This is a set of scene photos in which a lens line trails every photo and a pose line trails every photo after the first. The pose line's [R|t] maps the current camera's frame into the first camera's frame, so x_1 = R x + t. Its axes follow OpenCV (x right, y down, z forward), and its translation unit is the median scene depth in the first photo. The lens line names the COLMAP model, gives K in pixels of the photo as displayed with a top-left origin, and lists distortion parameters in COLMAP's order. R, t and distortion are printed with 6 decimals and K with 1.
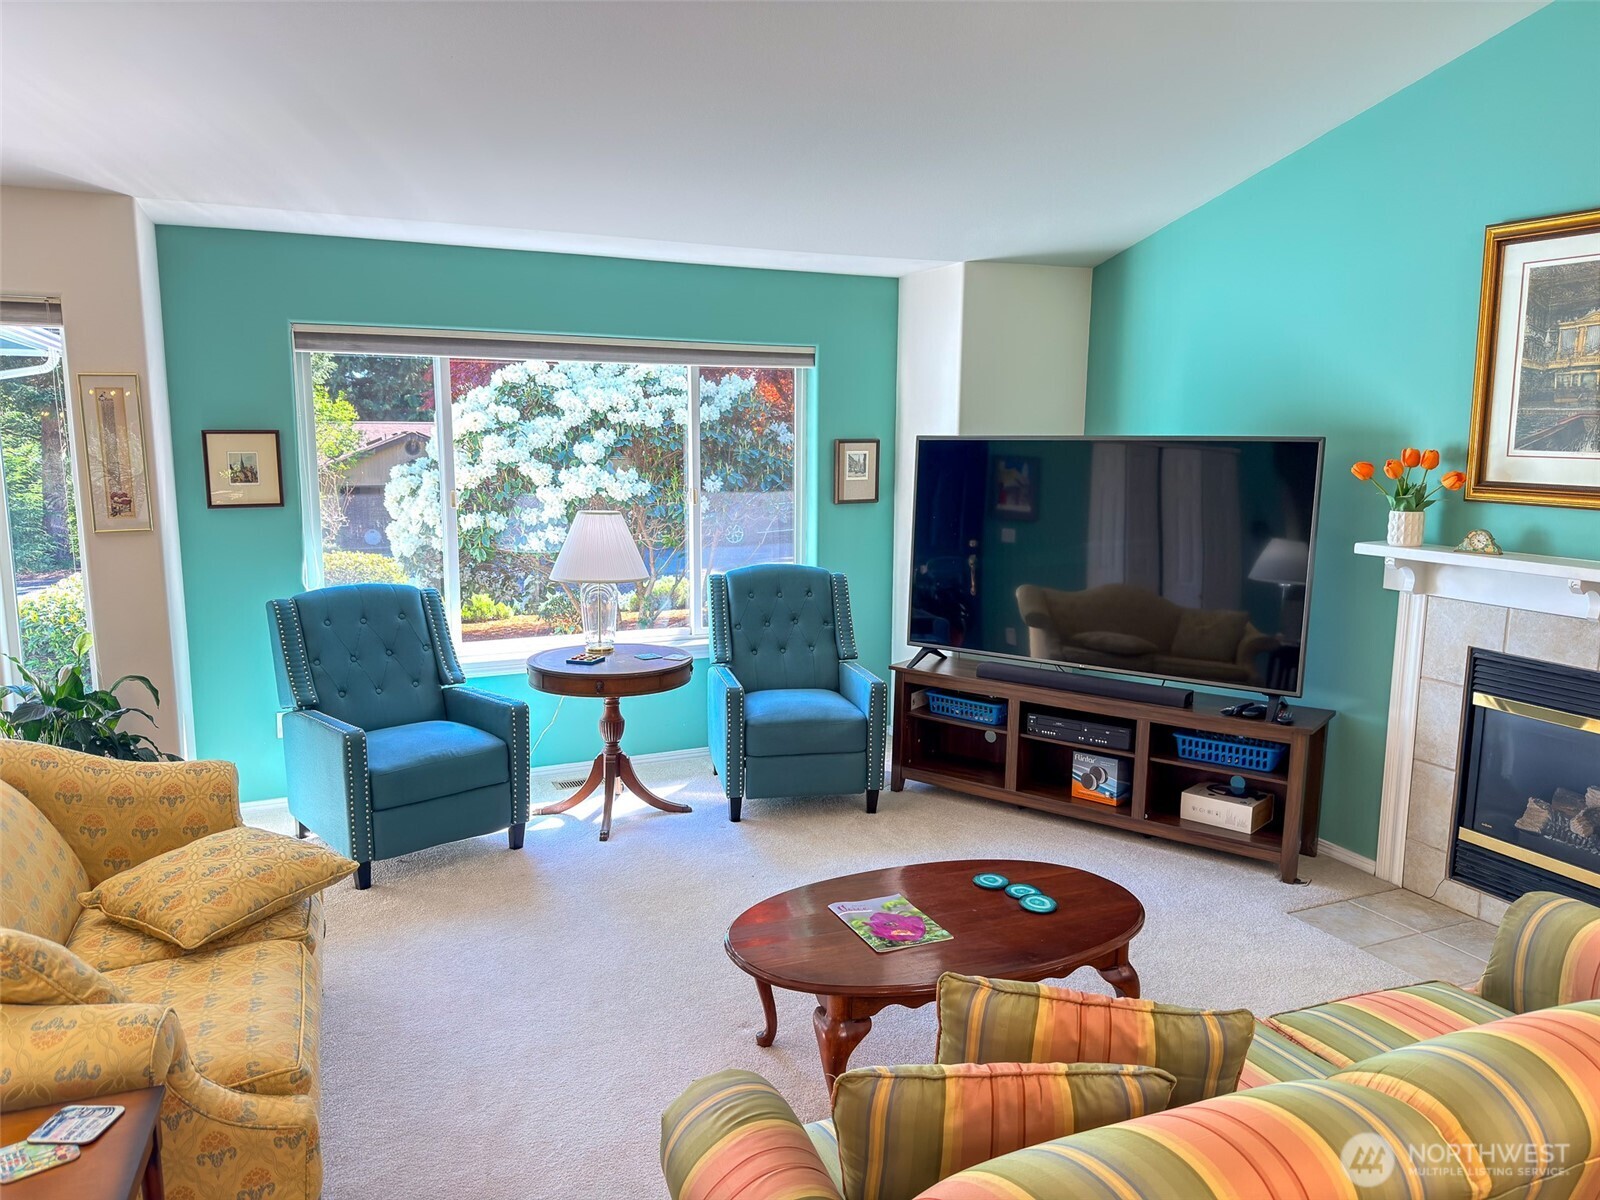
lens RADIAL K [[1208.9, 0, 870.7], [0, 1208.9, 635.5], [0, 0, 1]] dist [0.096214, -0.194662]
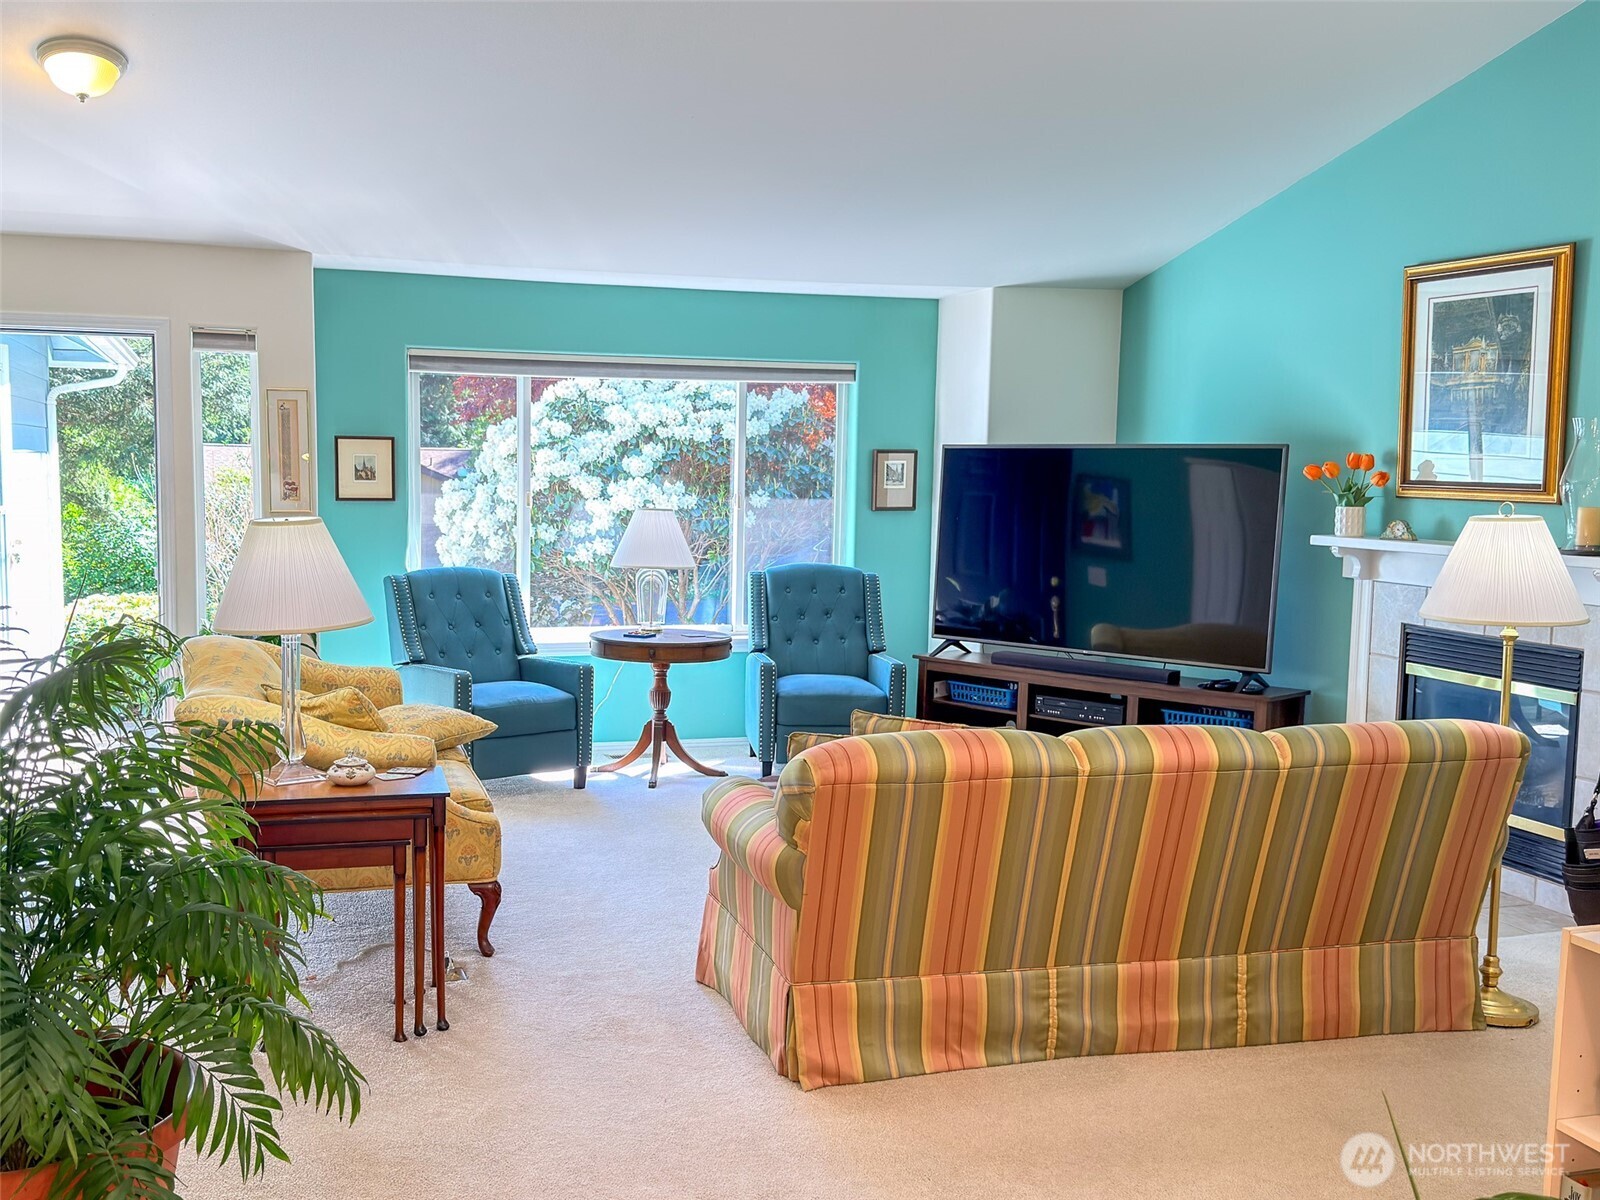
lens RADIAL K [[1841.8, 0, 800.0], [0, 1841.8, 600.0], [0, 0, 1]] dist [-0.003091, 0.000308]
pose [[0.993166, 0.012163, -0.116076, 0.095597], [-0.023336, 0.995167, -0.095385, 0.123186], [0.114355, 0.097442, 0.988650, -0.577400]]
